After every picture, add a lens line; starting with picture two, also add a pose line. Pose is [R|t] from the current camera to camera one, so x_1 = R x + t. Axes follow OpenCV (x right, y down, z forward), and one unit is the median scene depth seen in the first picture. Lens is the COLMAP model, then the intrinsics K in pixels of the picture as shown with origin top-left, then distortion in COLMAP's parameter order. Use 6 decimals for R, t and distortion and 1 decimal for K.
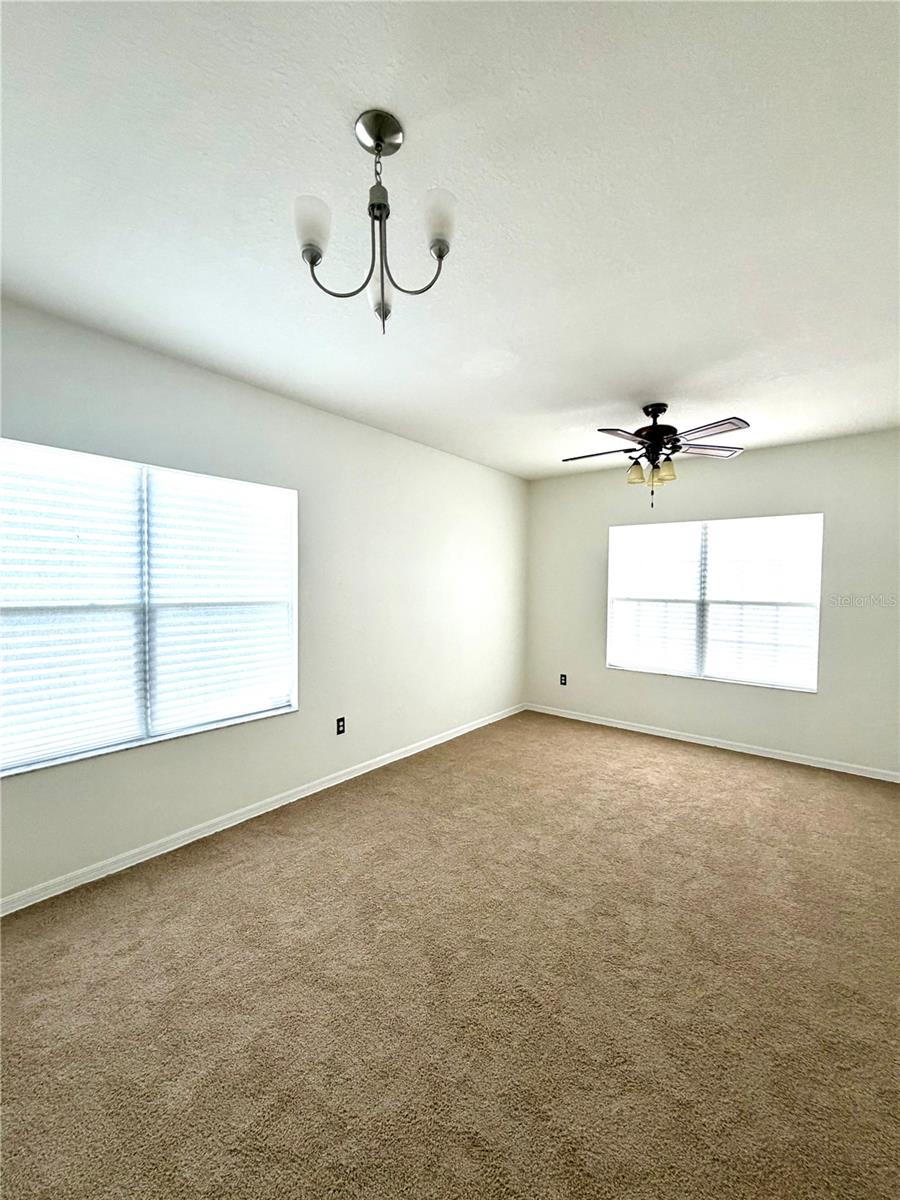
lens RADIAL K [[473.4, 0, 451.3], [0, 473.4, 598.4], [0, 0, 1]] dist [0.000178, 0.000106]
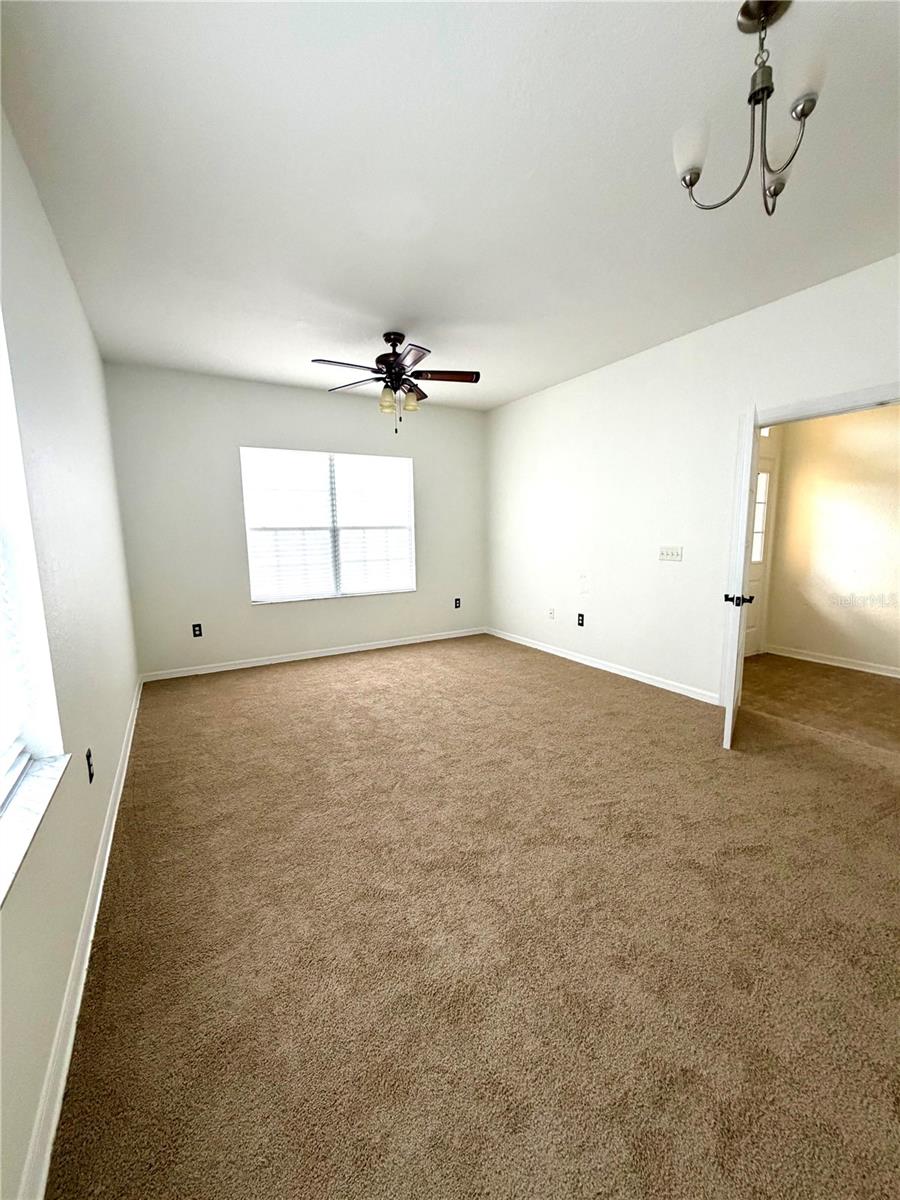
lens RADIAL K [[473.4, 0, 451.3], [0, 473.4, 598.4], [0, 0, 1]] dist [0.000178, 0.000106]
pose [[0.375139, -0.152125, 0.914401, -0.503013], [0.047697, 0.988303, 0.144852, 0.027043], [-0.925741, -0.010726, 0.378007, 0.406171]]
